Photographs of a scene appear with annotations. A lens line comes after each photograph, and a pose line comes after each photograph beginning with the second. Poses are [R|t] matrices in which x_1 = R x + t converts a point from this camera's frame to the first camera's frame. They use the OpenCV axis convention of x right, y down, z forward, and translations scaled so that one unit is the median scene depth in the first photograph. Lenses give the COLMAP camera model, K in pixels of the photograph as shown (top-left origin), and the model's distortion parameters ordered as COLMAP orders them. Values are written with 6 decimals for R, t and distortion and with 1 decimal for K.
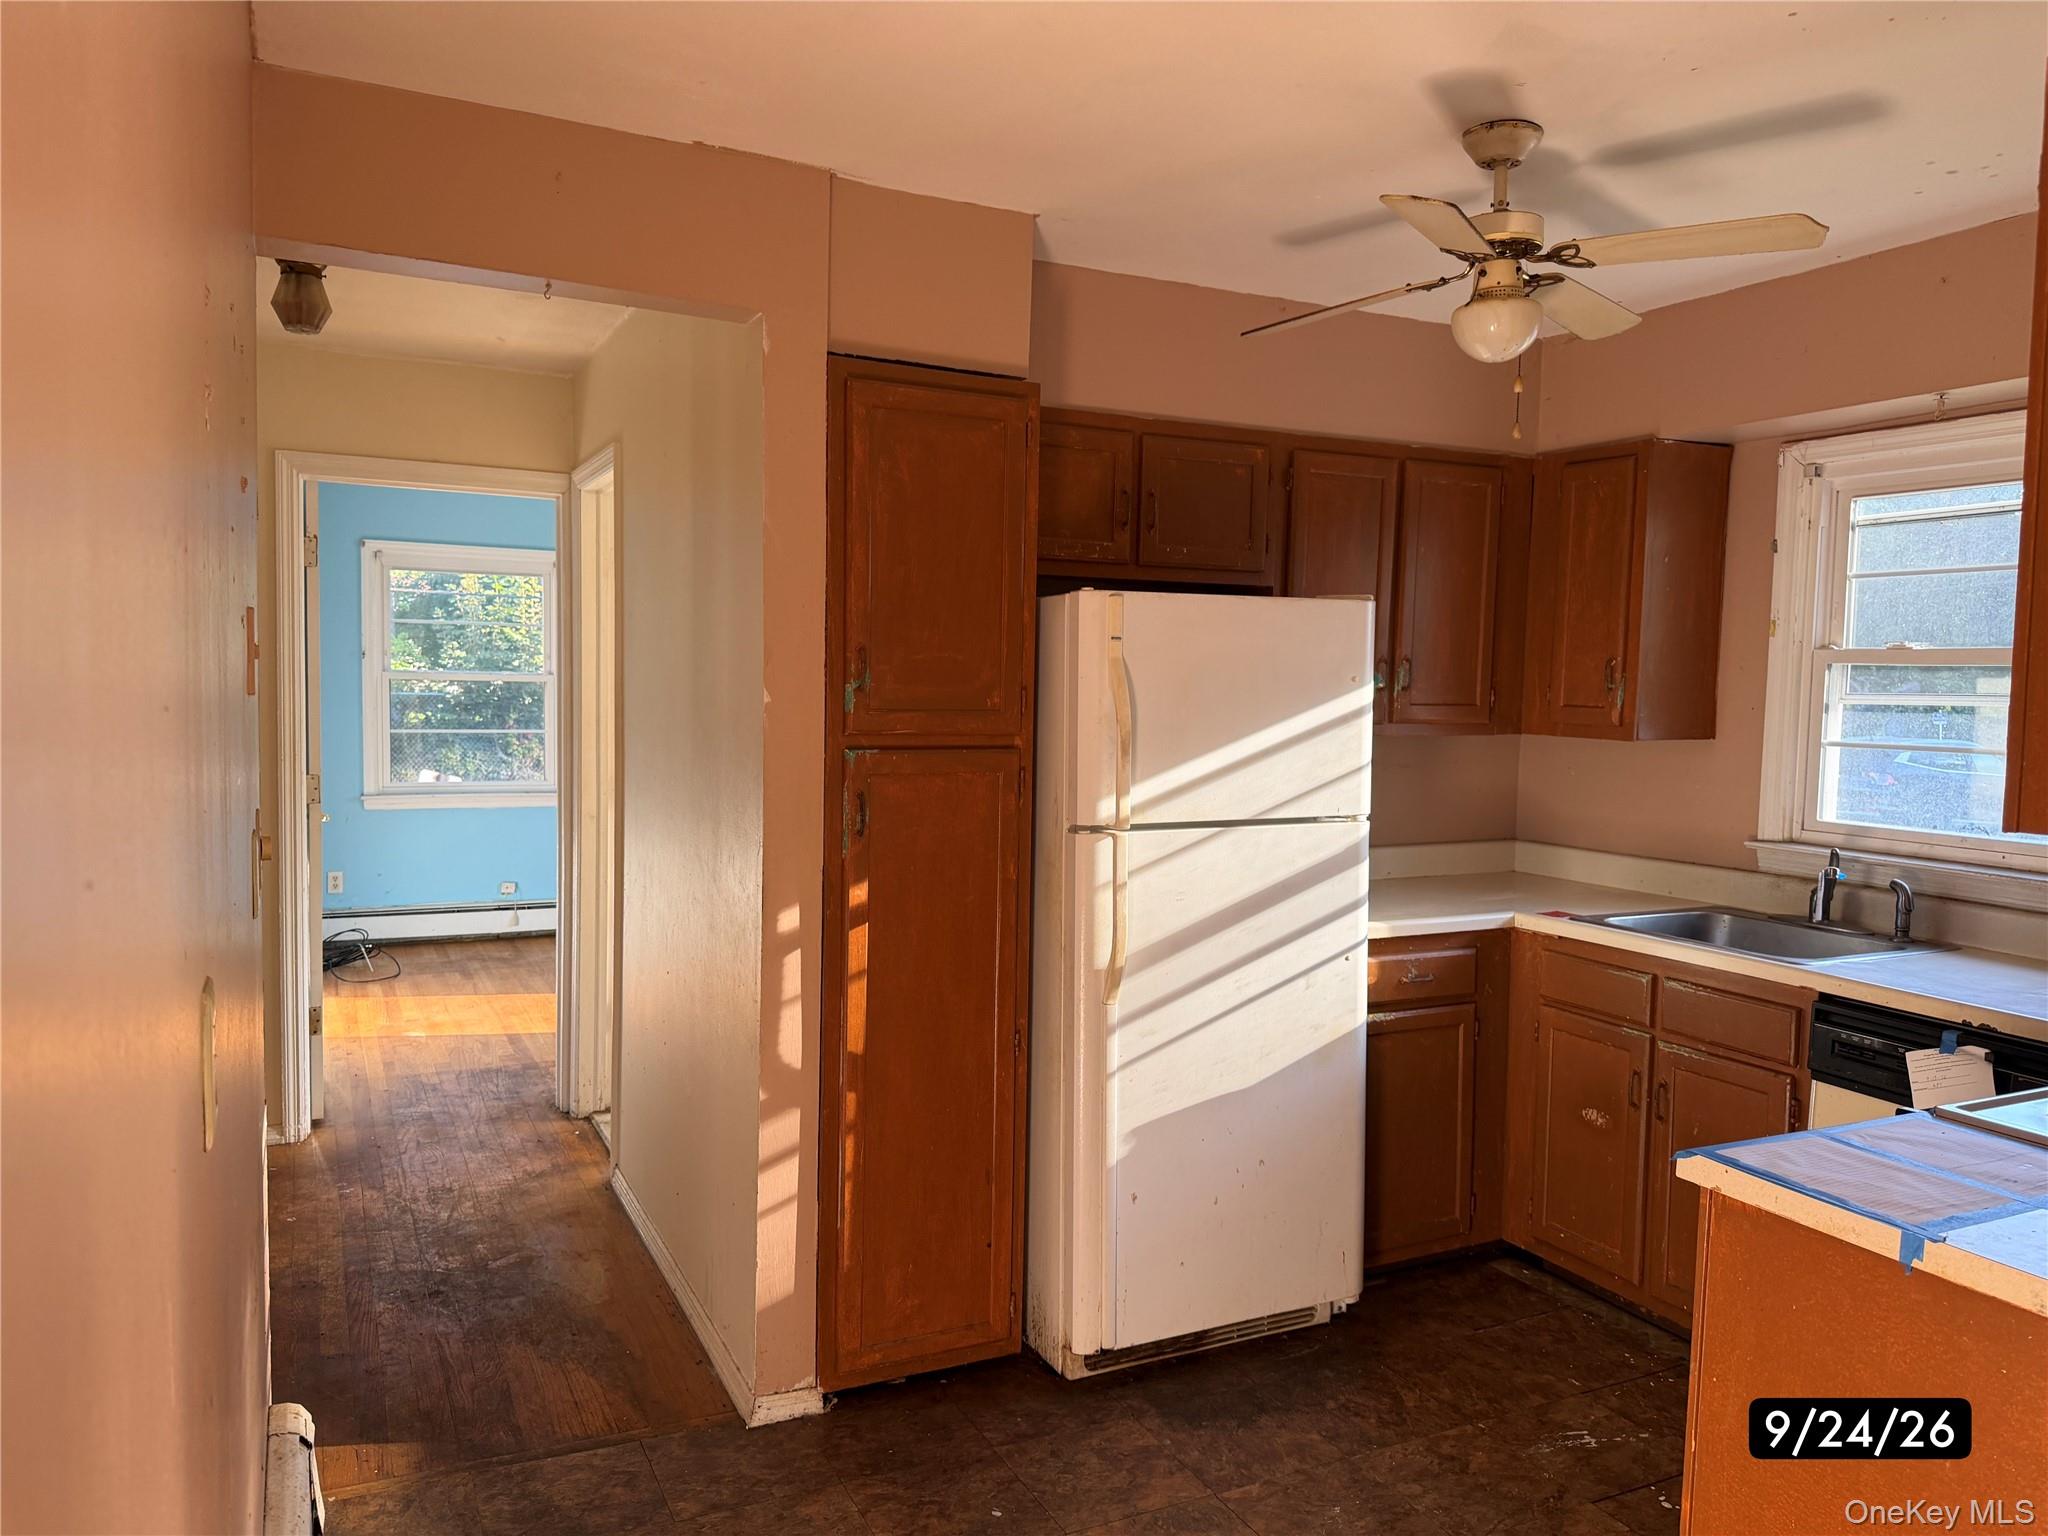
lens RADIAL K [[1441.8, 0, 1024.0], [0, 1441.8, 768.0], [0, 0, 1]] dist [0.005562, 0.001157]
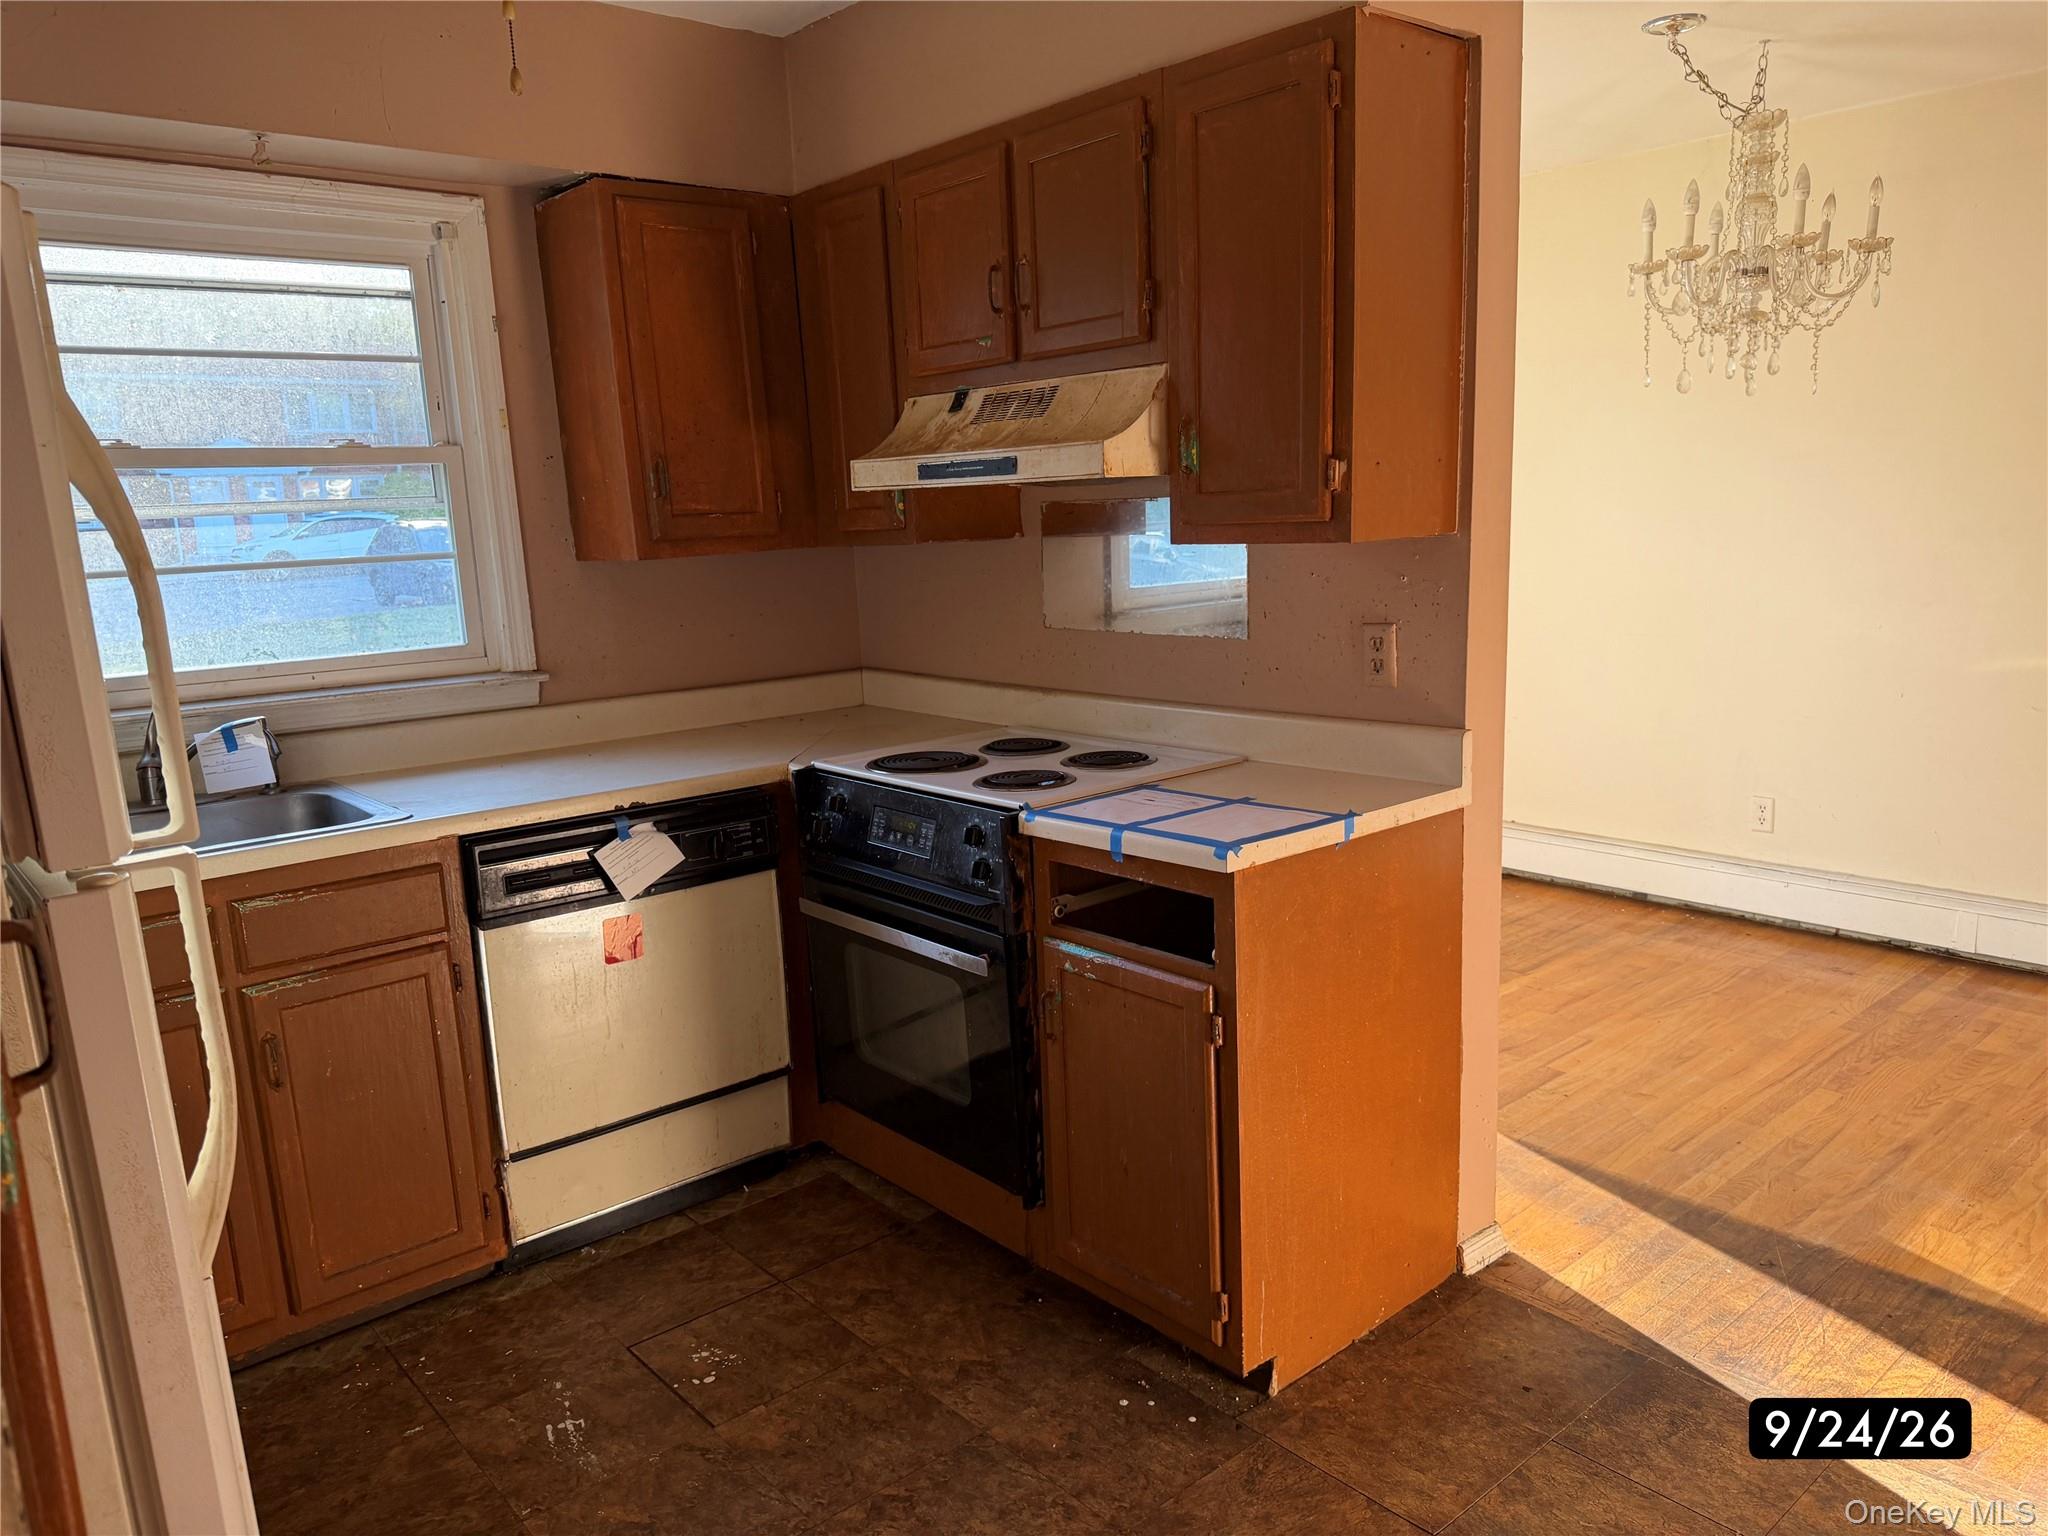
lens RADIAL K [[1441.8, 0, 1024.0], [0, 1441.8, 768.0], [0, 0, 1]] dist [0.005562, 0.001157]
pose [[-0.247790, -0.182710, 0.951429, -0.367943], [0.093921, 0.972900, 0.211294, -0.039221], [-0.964250, 0.141716, -0.223915, 0.866604]]
